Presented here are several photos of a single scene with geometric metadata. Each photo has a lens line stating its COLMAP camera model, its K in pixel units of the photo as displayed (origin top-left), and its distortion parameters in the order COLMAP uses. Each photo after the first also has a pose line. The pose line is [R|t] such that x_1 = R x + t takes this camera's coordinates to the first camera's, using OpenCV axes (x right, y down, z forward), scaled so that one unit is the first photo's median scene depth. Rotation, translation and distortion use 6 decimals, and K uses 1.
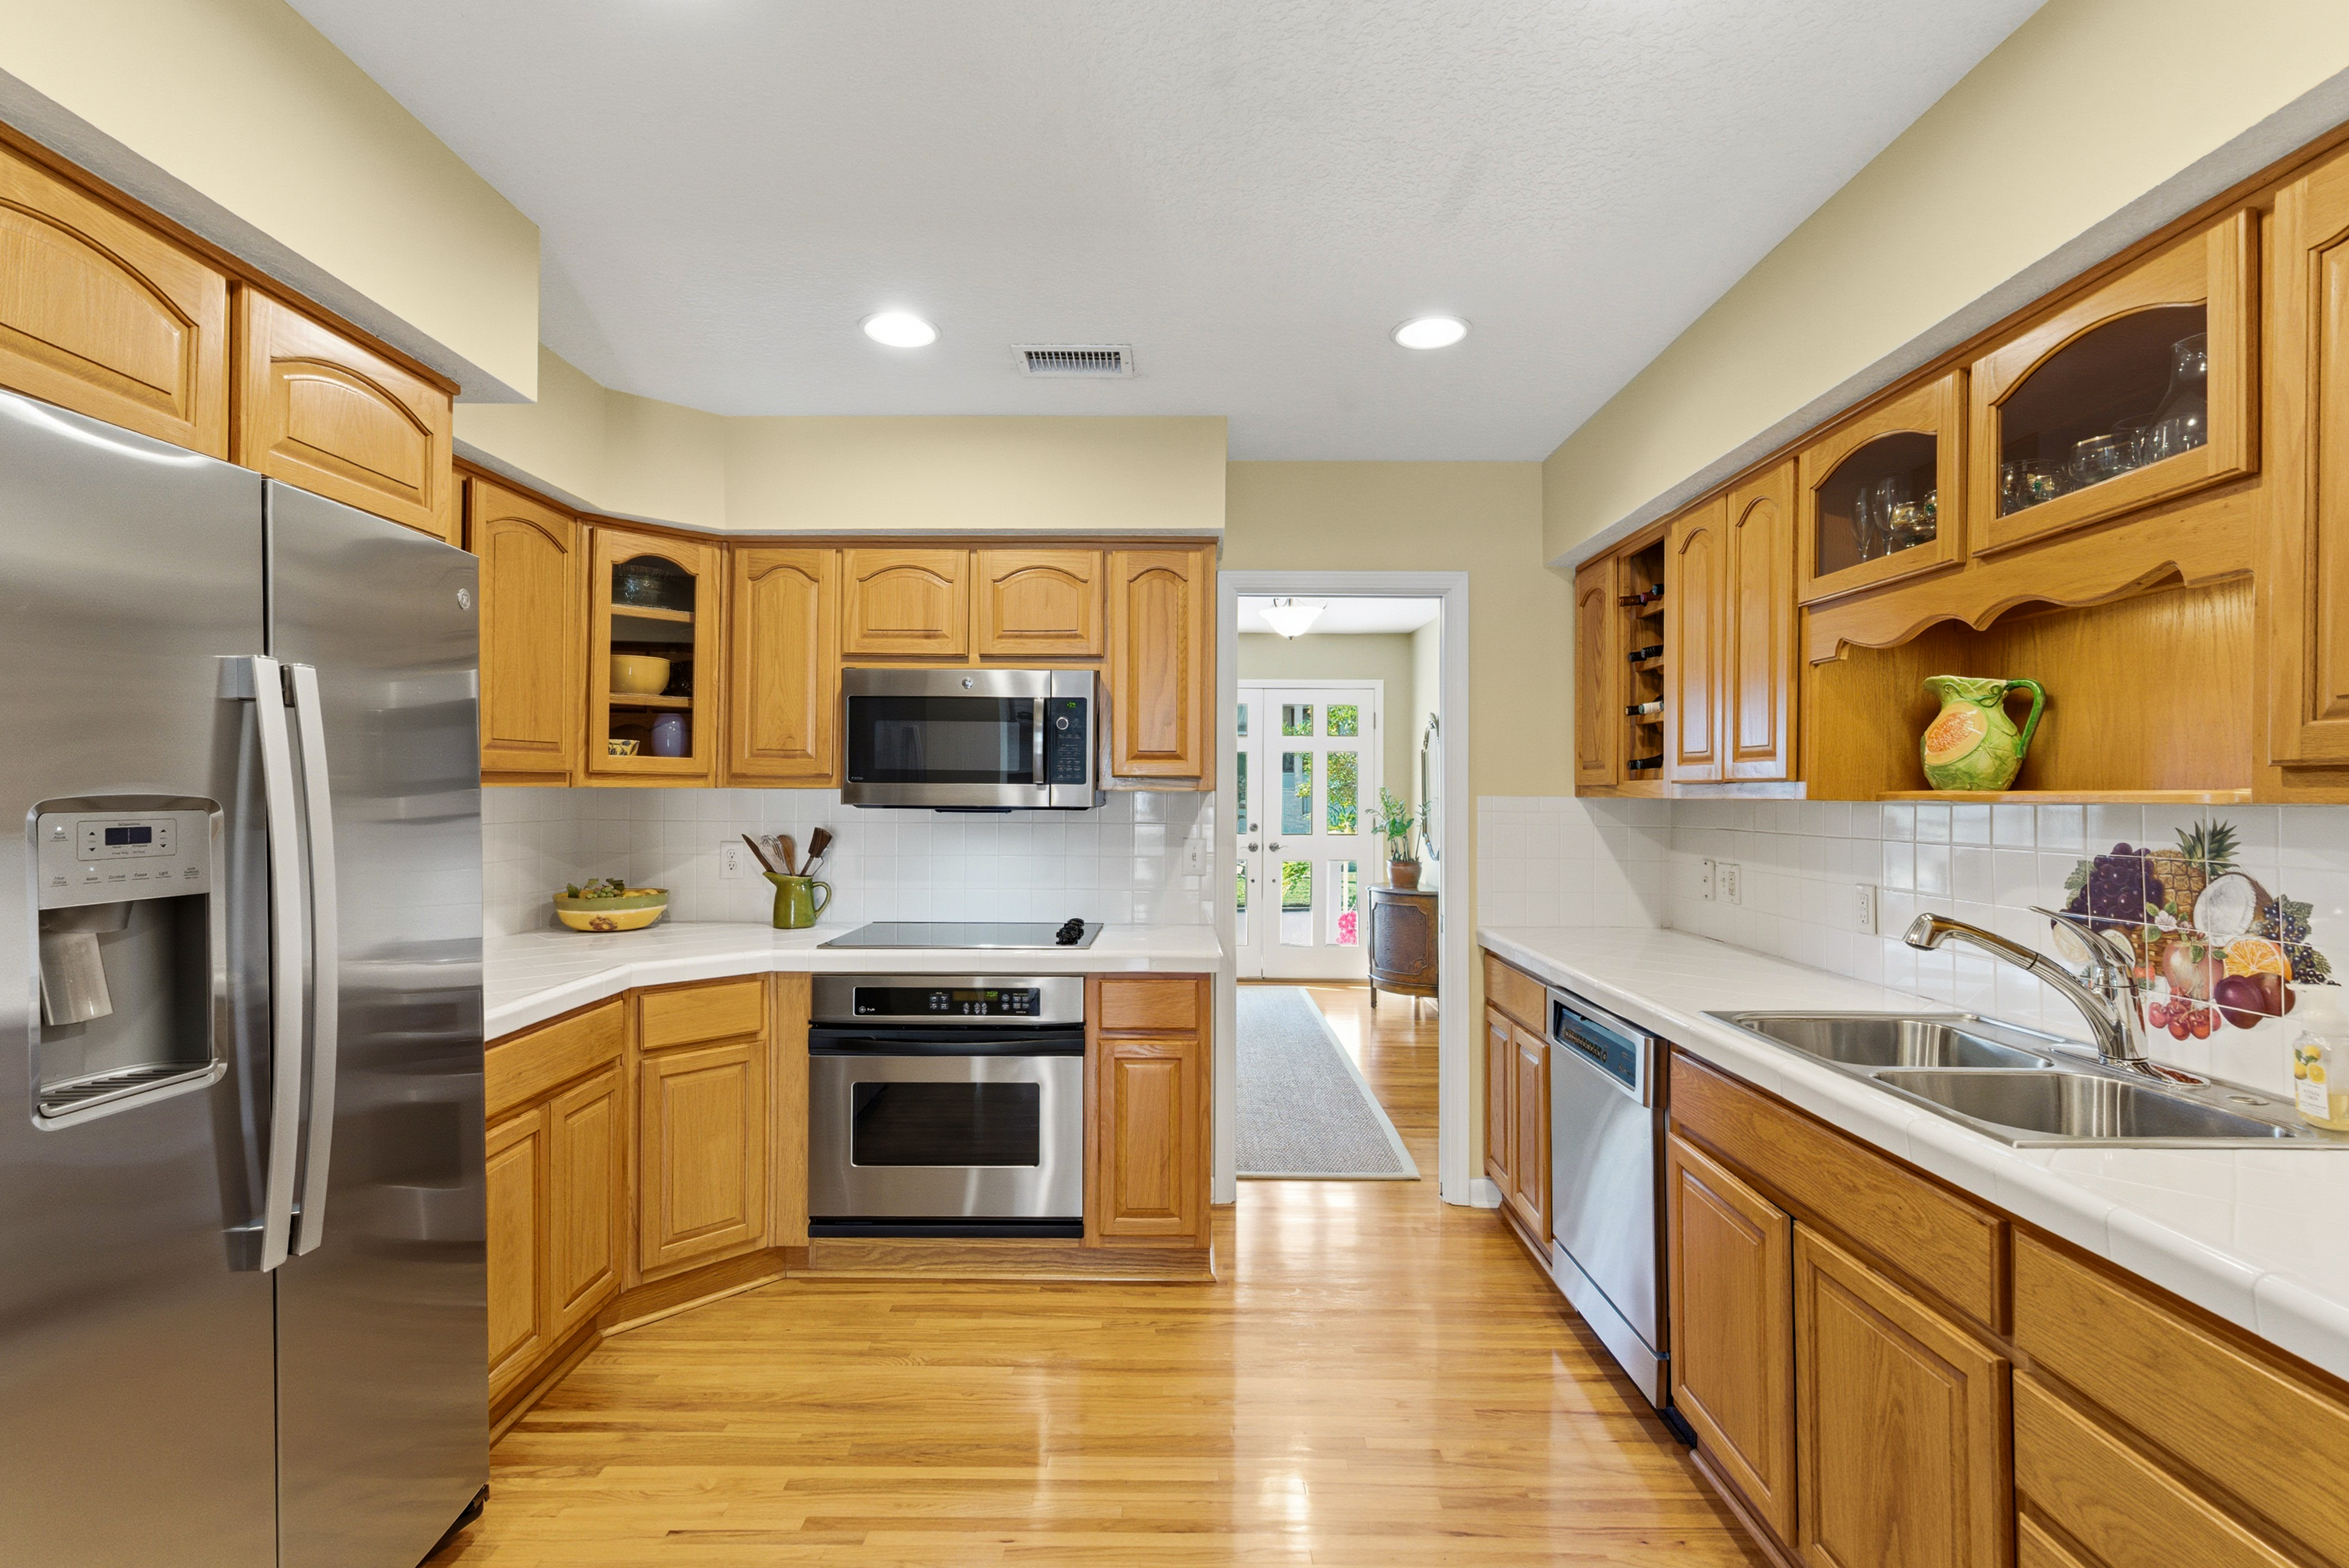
lens RADIAL K [[1087.6, 0, 1168.0], [0, 1087.6, 775.9], [0, 0, 1]] dist [0.000620, 0.000128]
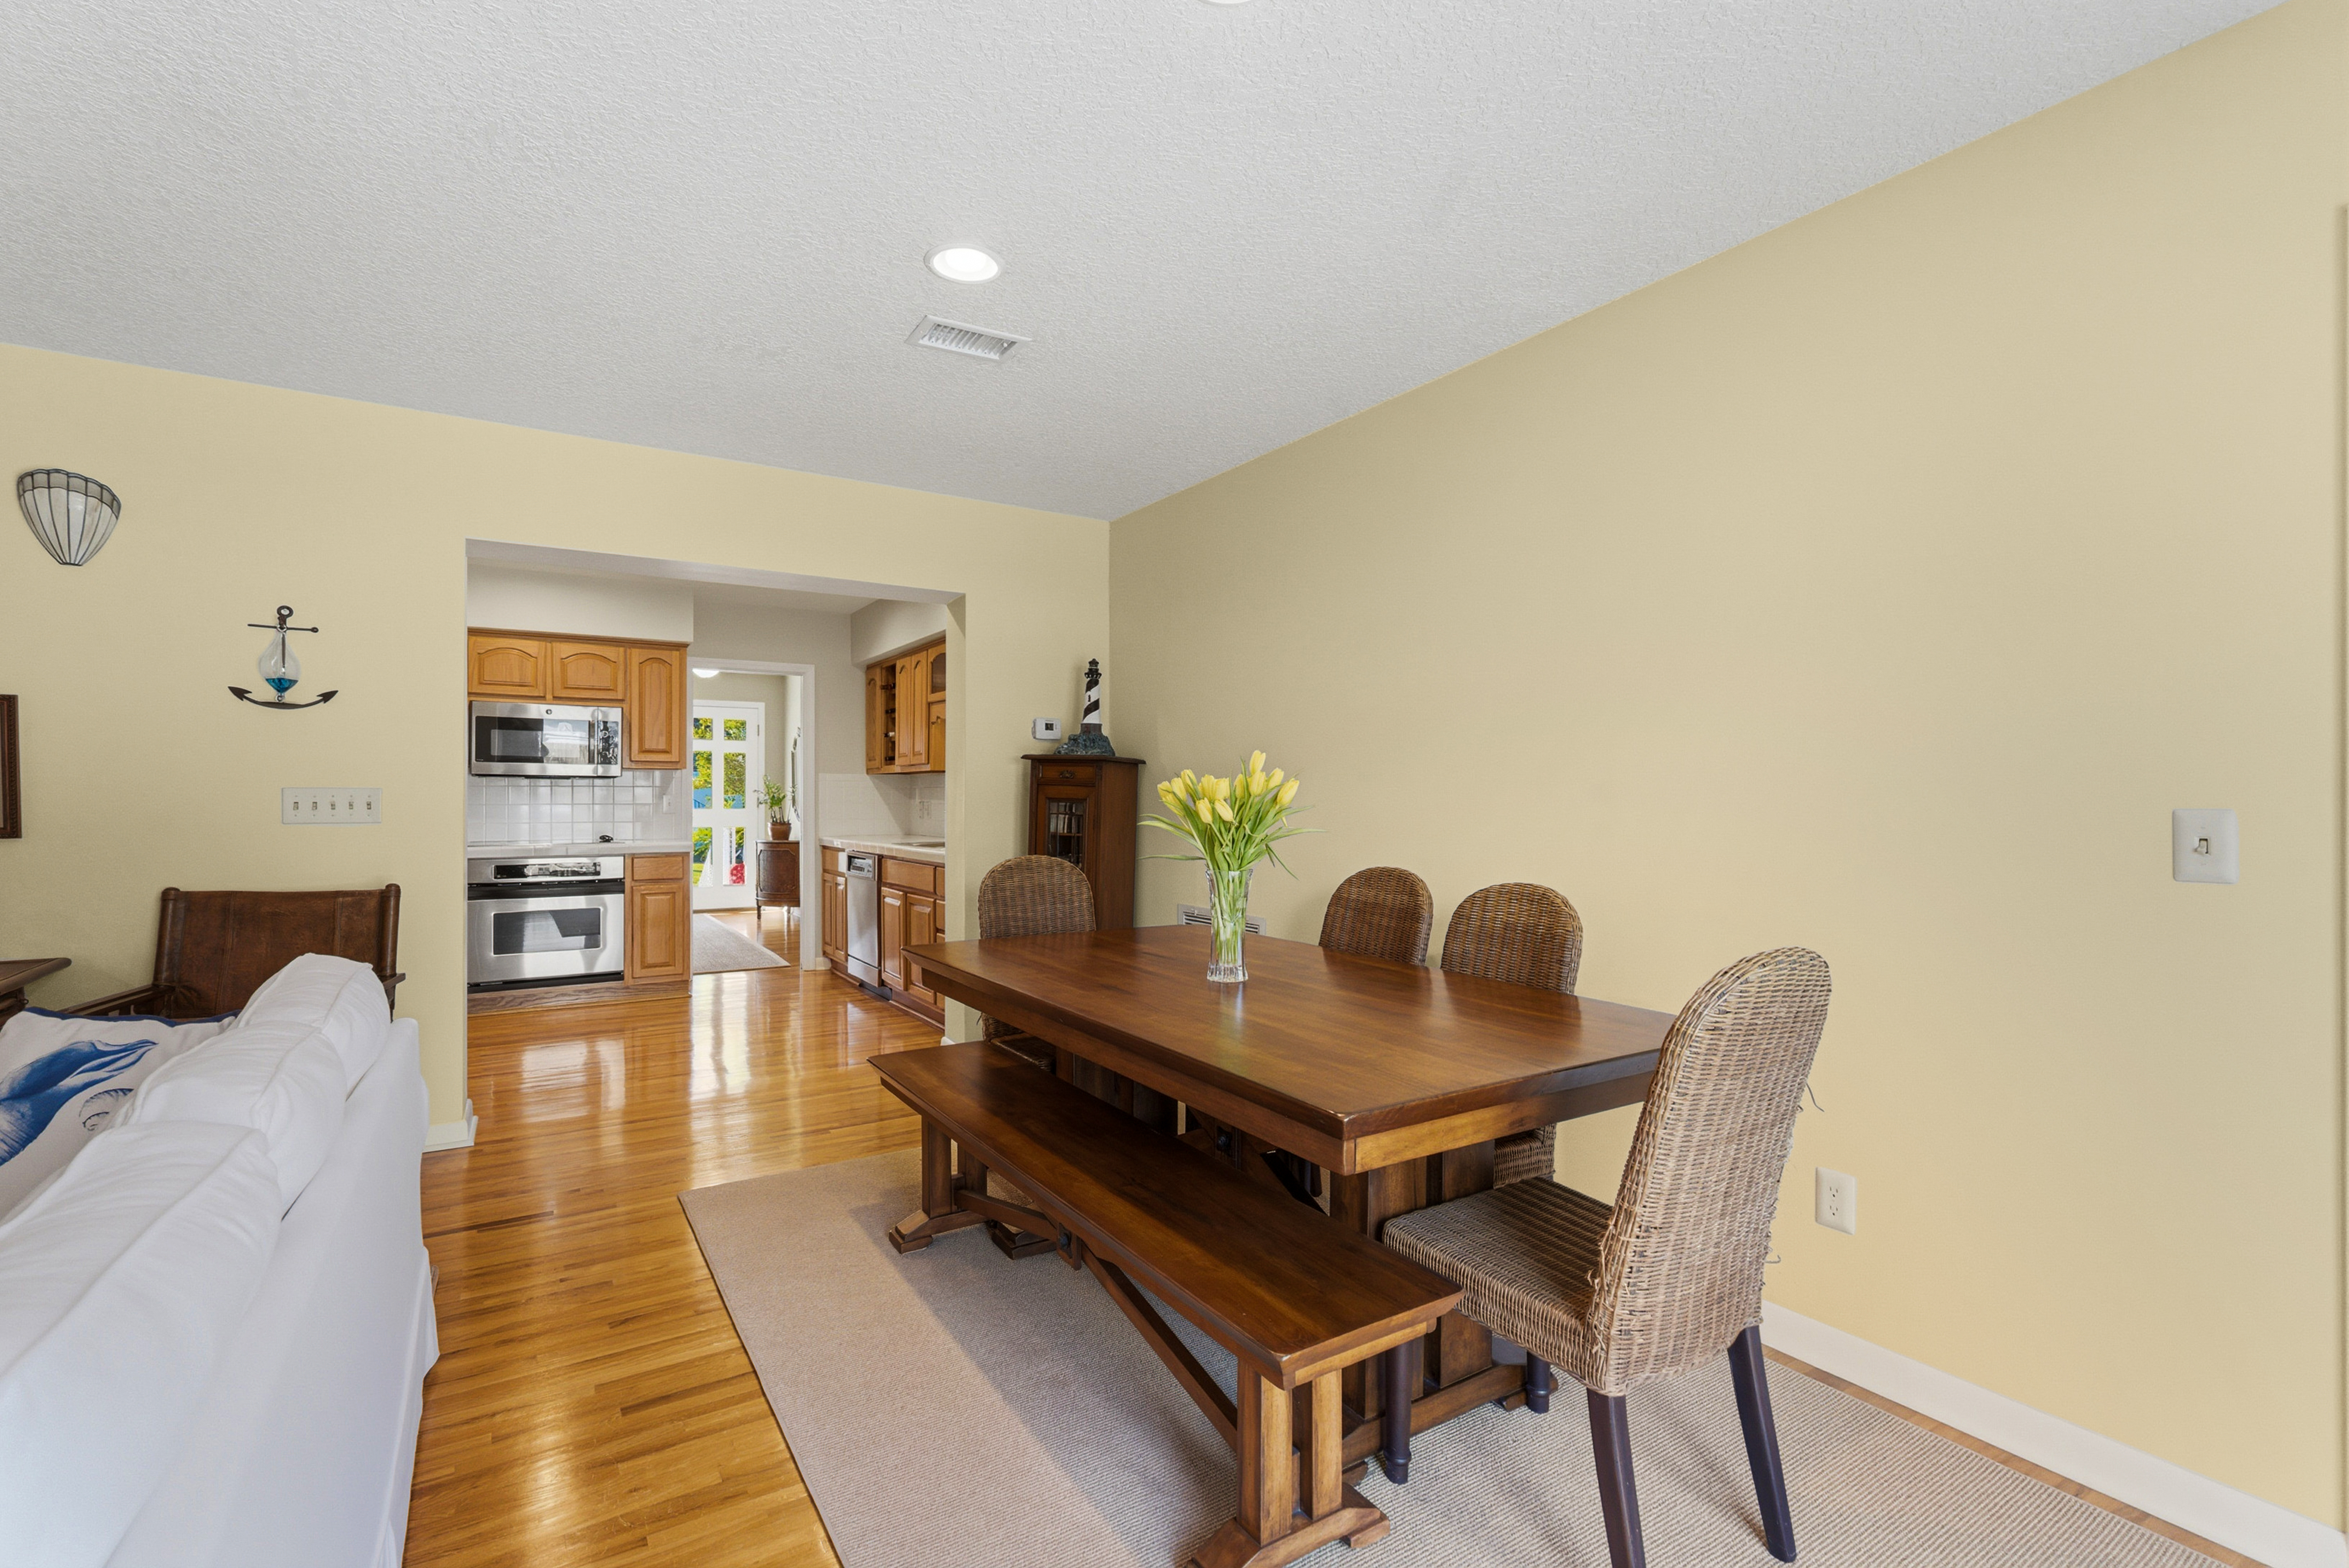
lens RADIAL K [[1056.4, 0, 1171.2], [0, 1056.4, 790.7], [0, 0, 1]] dist [-0.000497, 0.000677]
pose [[0.839659, -0.003258, 0.543103, -0.292124], [-0.003728, 0.999924, 0.011763, 0.030811], [-0.543100, -0.011902, 0.839583, -1.254369]]
